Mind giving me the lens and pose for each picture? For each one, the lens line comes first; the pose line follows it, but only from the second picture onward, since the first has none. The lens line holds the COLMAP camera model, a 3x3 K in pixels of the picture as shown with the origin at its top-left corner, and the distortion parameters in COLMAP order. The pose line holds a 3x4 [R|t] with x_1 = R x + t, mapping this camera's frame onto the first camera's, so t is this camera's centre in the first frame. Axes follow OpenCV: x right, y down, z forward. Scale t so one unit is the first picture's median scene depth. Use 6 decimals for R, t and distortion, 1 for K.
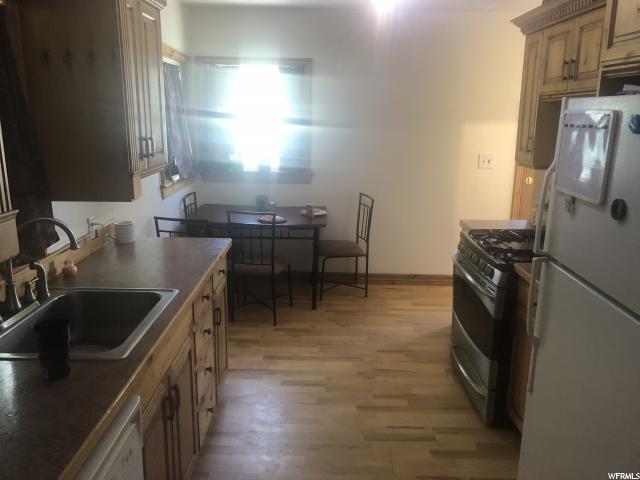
lens RADIAL K [[525.1, 0, 320.0], [0, 525.1, 240.0], [0, 0, 1]] dist [0.002416, -0.044061]
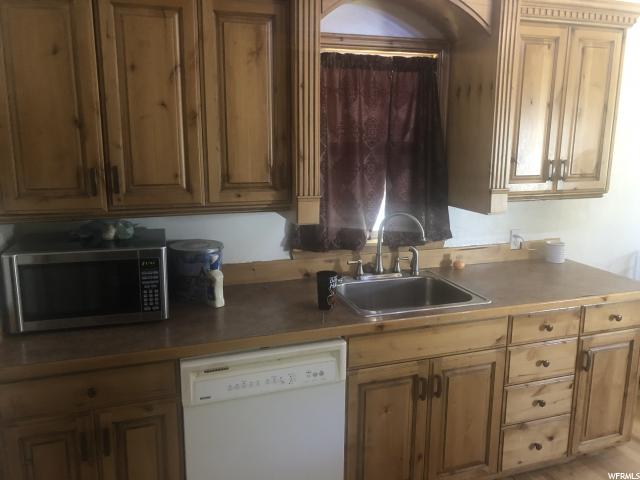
lens RADIAL K [[525.1, 0, 320.0], [0, 525.1, 240.0], [0, 0, 1]] dist [0.002416, -0.044061]
pose [[0.316742, 0.183886, -0.930516, 0.582929], [-0.228014, 0.967022, 0.113485, -0.066653], [0.920698, 0.176225, 0.348225, 0.287733]]
